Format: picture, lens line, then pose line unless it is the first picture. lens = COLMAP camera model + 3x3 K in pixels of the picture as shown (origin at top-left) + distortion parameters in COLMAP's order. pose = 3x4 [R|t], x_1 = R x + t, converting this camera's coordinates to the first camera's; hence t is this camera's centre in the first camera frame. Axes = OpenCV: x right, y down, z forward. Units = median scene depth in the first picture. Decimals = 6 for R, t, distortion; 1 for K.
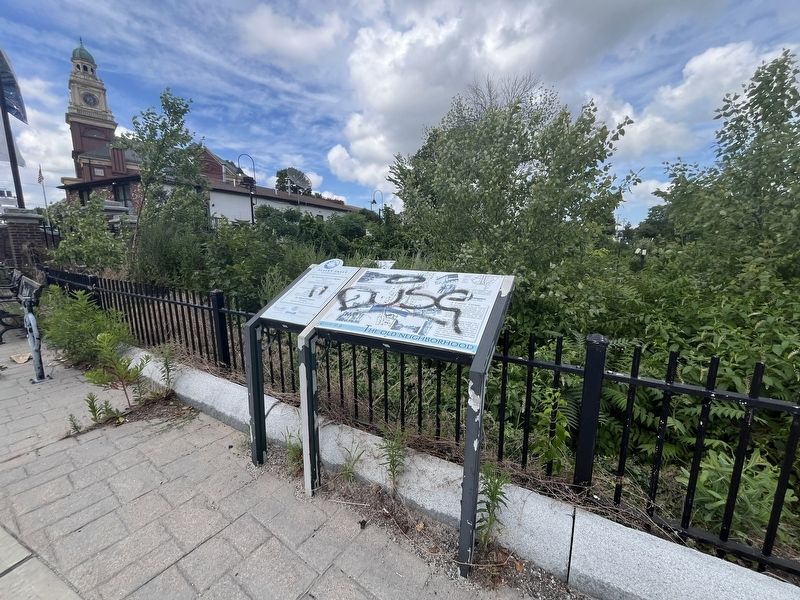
lens RADIAL K [[320.1, 0, 402.4], [0, 320.1, 301.7], [0, 0, 1]] dist [0.001626, -0.000187]
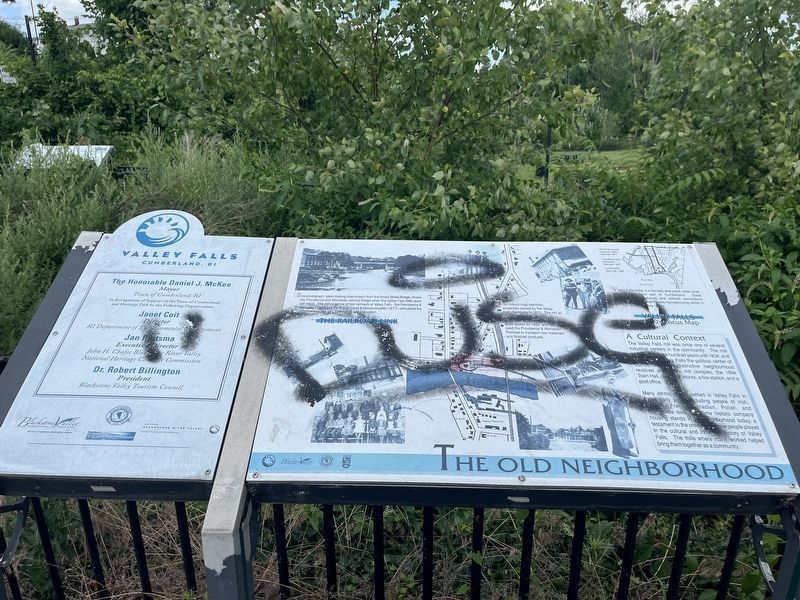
lens RADIAL K [[607.0, 0, 399.9], [0, 607.0, 298.1], [0, 0, 1]] dist [0.013532, -0.020746]
pose [[0.892607, -0.141322, 0.428114, -0.360387], [0.080070, 0.984197, 0.157942, -0.164281], [-0.443669, -0.106701, 0.889816, 0.444548]]
